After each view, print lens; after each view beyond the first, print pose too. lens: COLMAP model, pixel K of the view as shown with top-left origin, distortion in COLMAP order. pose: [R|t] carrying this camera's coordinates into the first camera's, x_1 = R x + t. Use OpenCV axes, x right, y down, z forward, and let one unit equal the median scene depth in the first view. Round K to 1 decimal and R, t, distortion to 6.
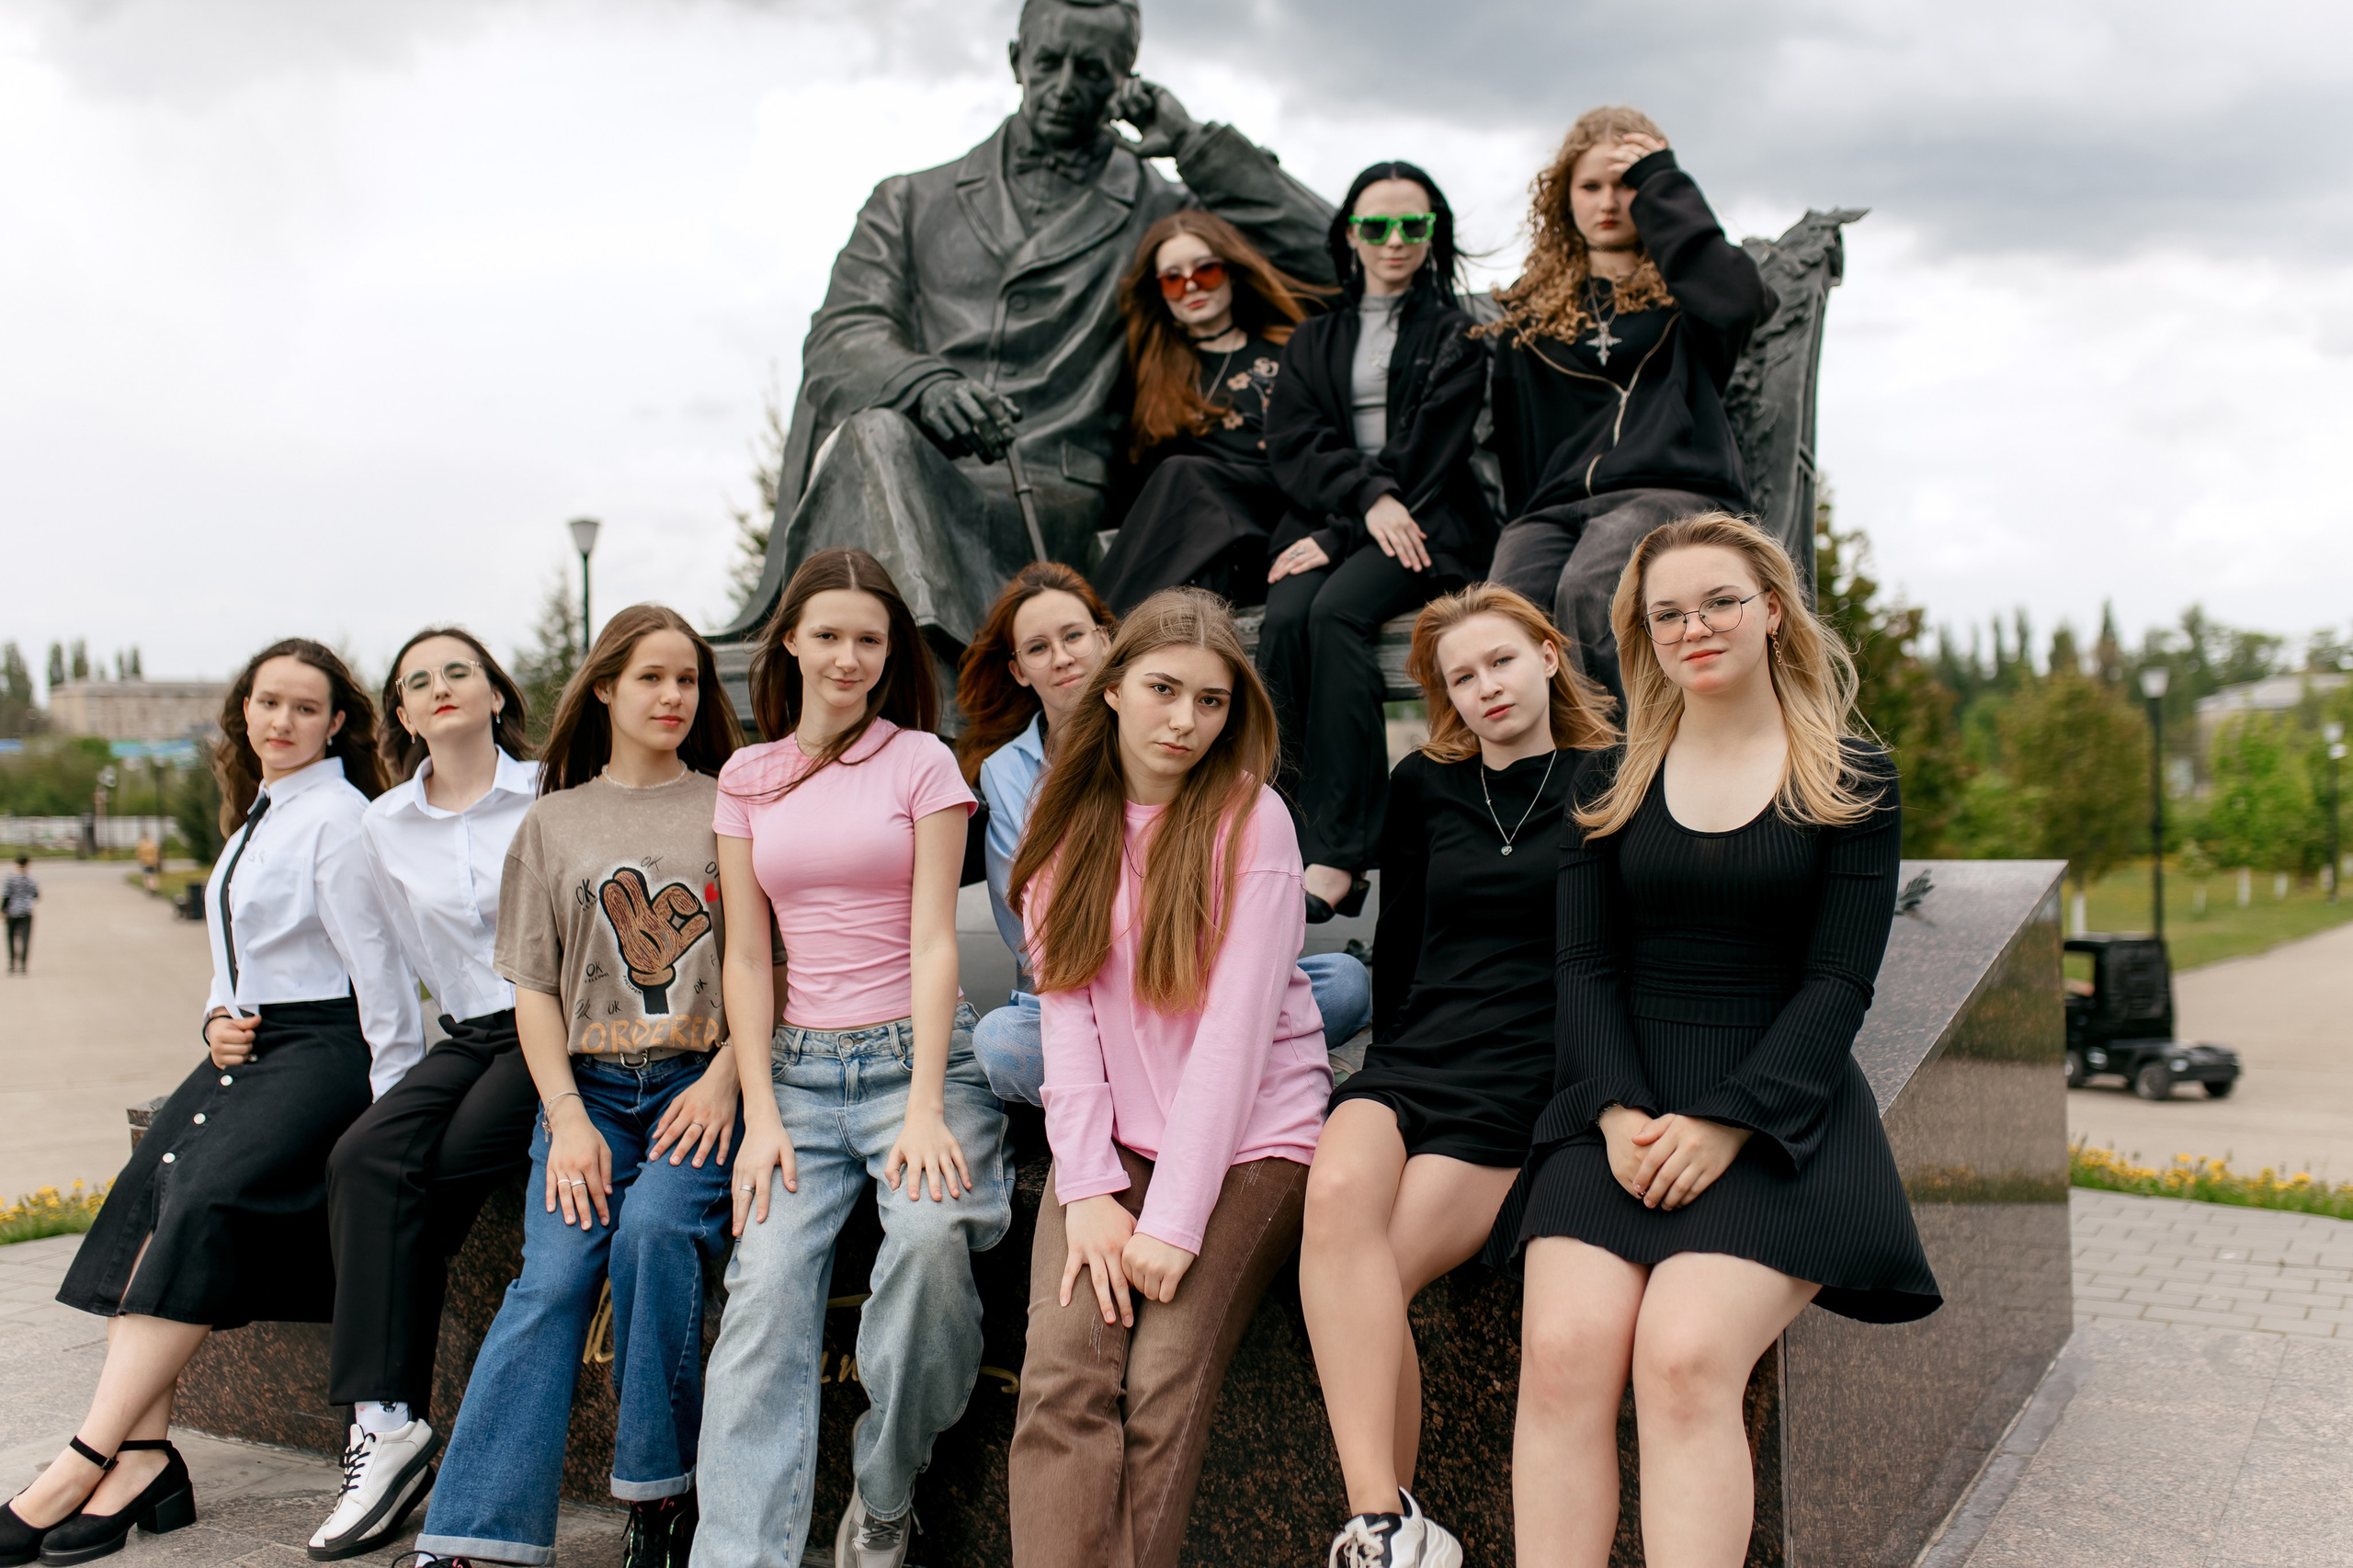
lens RADIAL K [[2289.1, 0, 1176.5], [0, 2289.1, 784.0], [0, 0, 1]] dist [0.006314, -0.010140]
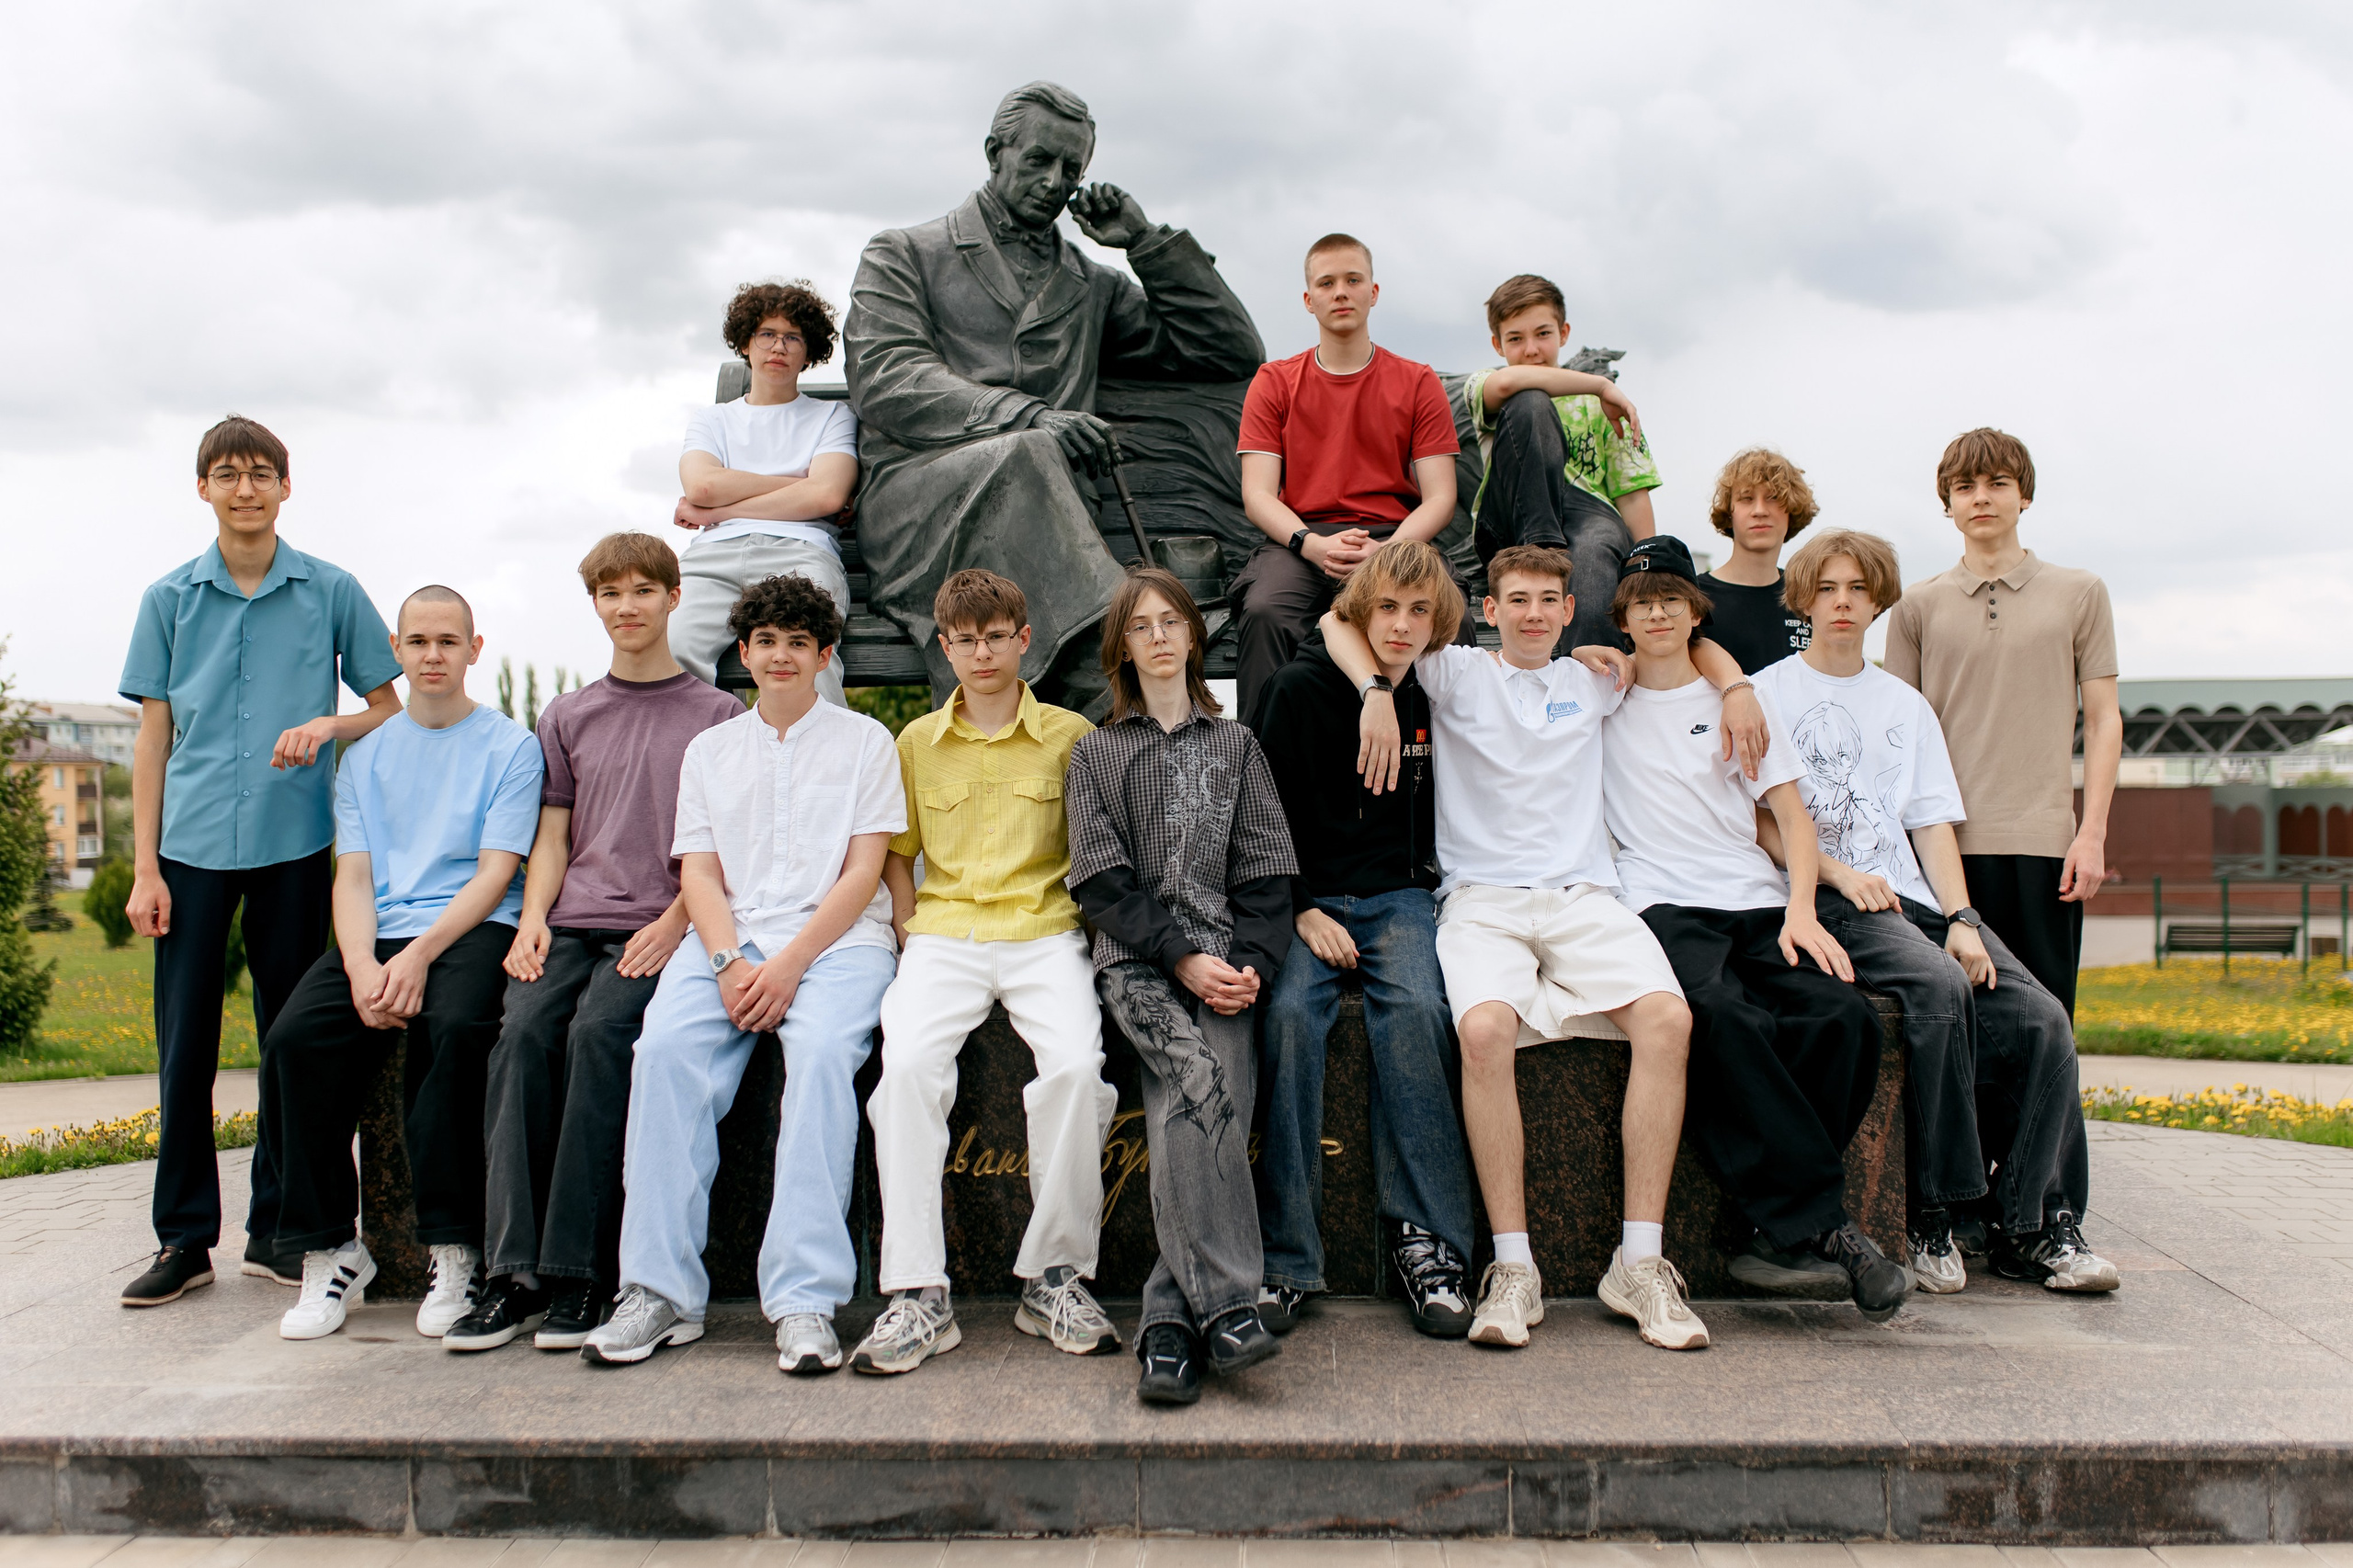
lens RADIAL K [[2289.1, 0, 1176.5], [0, 2289.1, 784.0], [0, 0, 1]] dist [0.006314, -0.010140]
pose [[0.886788, 0.017494, 0.461845, -0.611075], [-0.005976, 0.999634, -0.026391, 0.061137], [-0.462138, 0.020643, 0.886568, -0.141153]]
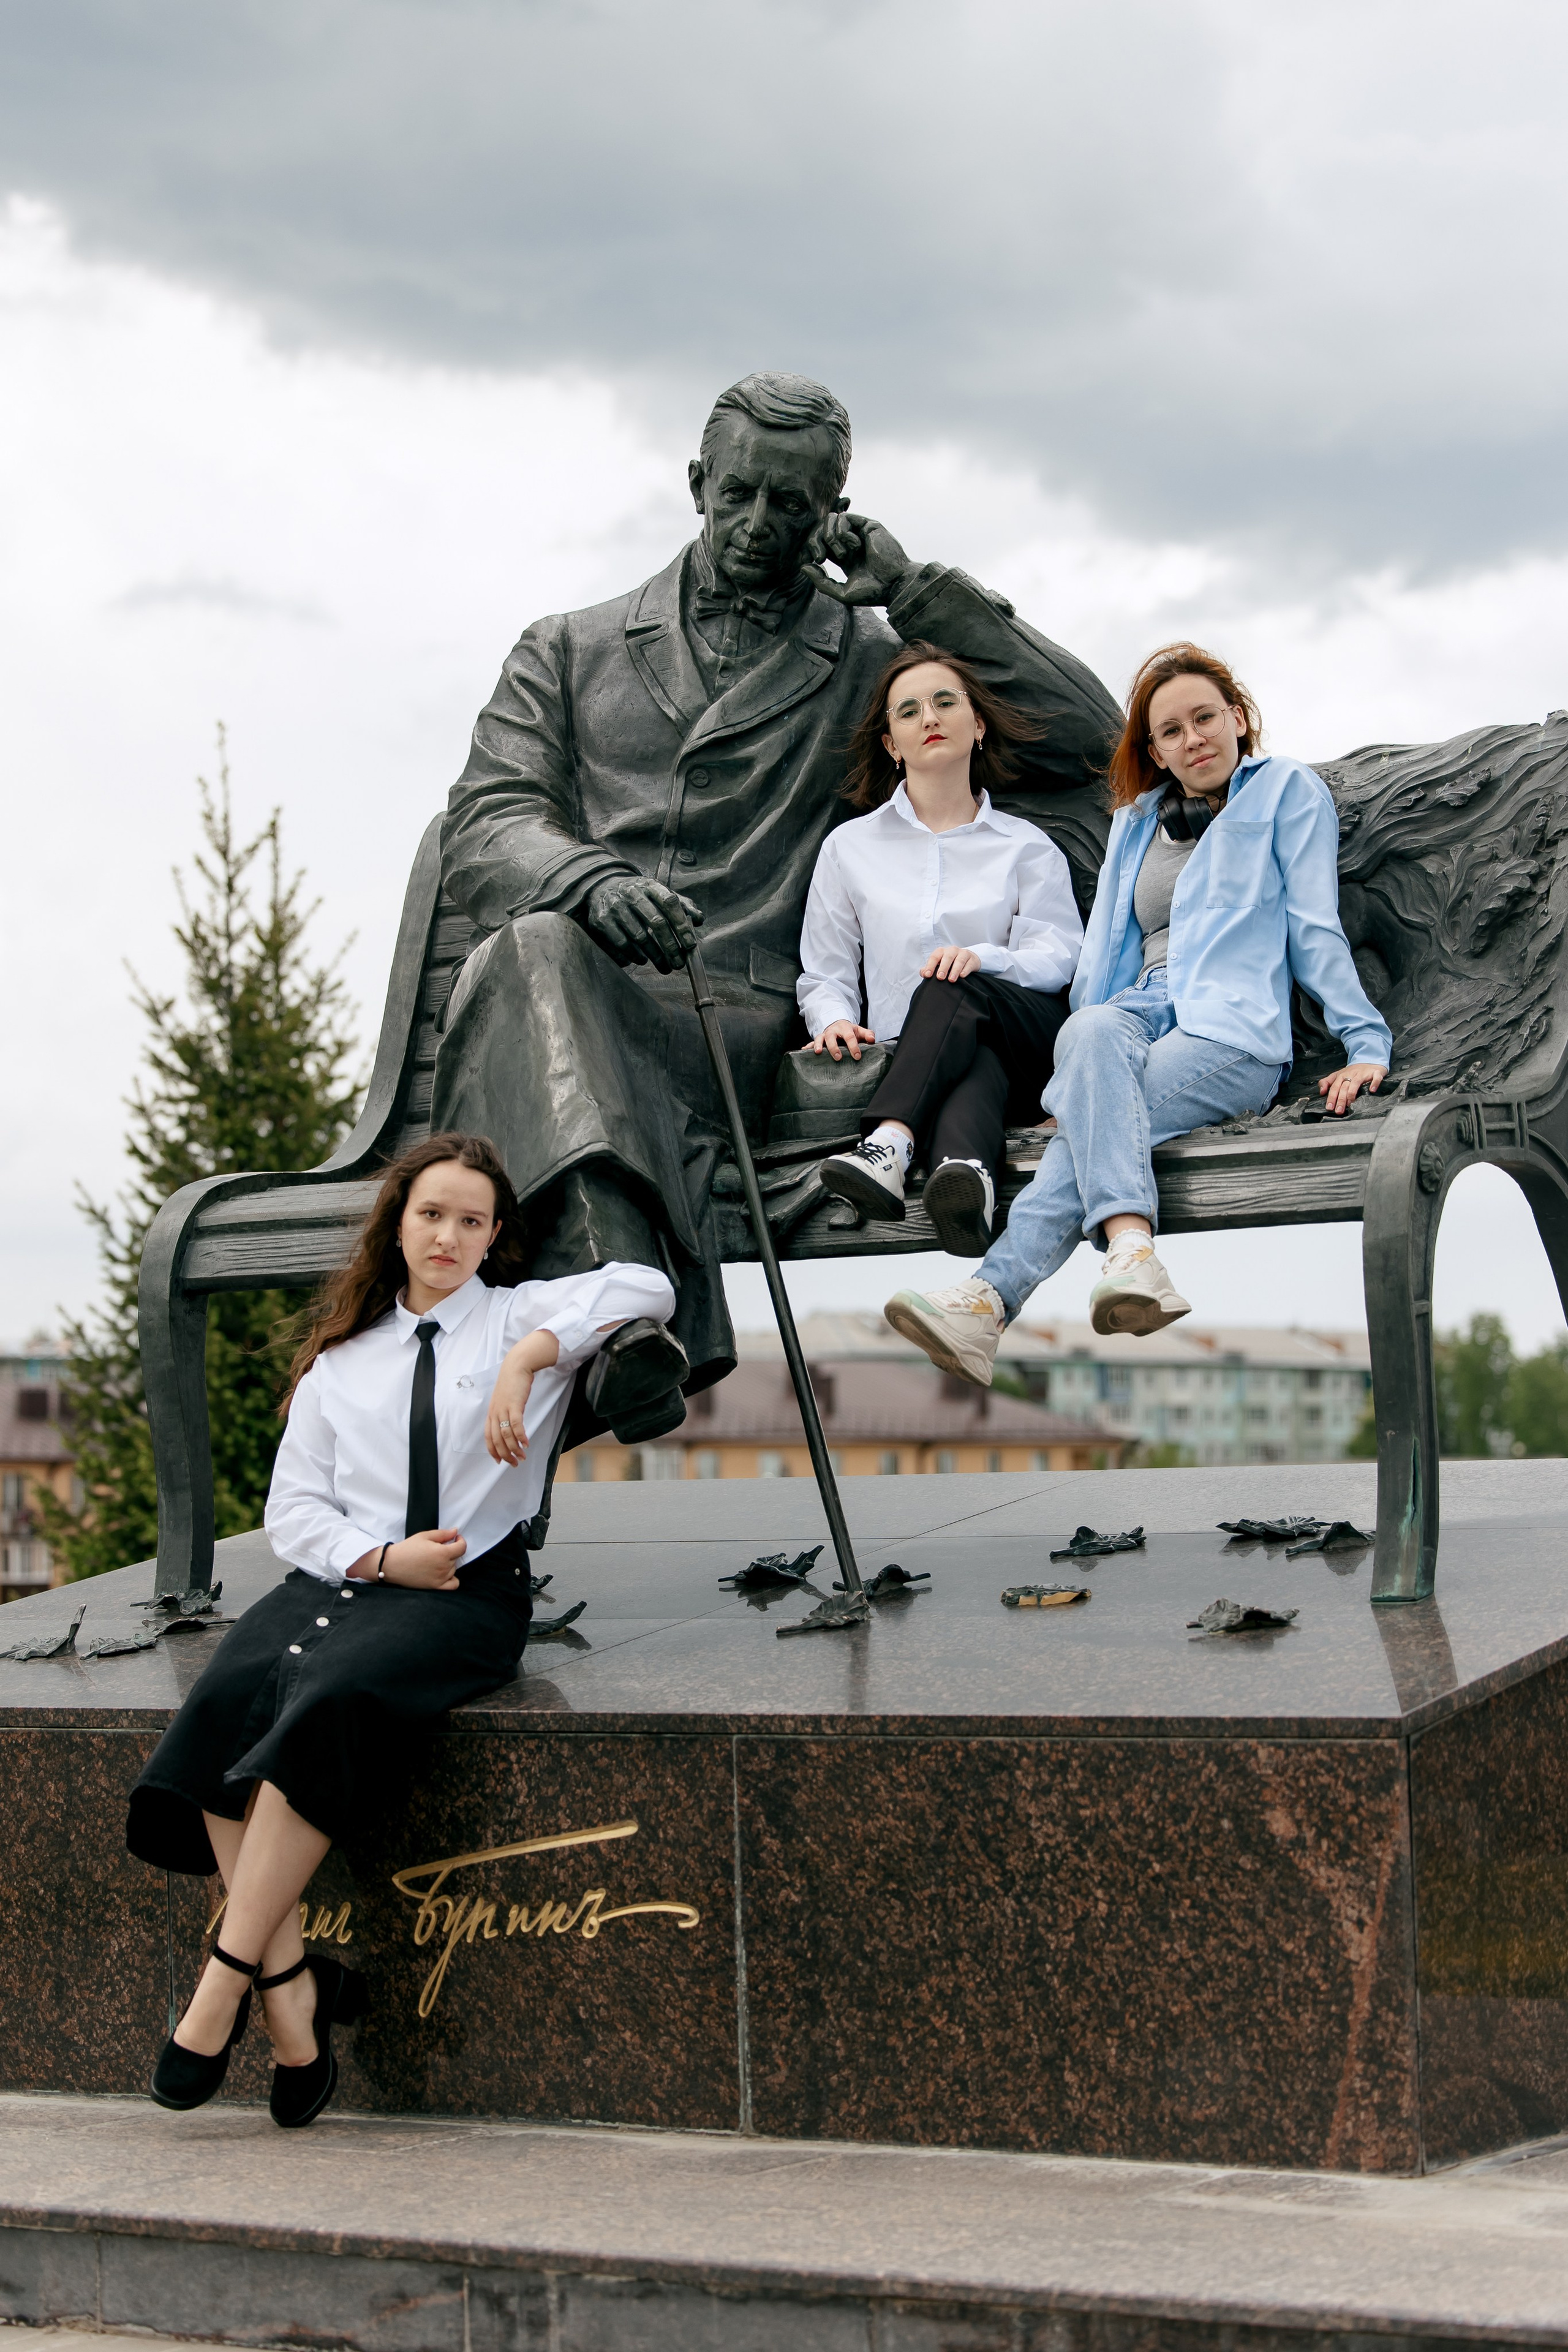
lens RADIAL K [[5106.4, 0, 713.4], [0, 5106.4, 1177.3], [0, 0, 1]] dist [-0.047588, -0.107958]
pose [[0.998553, 0.007998, -0.053172, 0.039874], [-0.012281, 0.996662, -0.080713, 0.093570], [0.052349, 0.081249, 0.995318, -0.918391]]
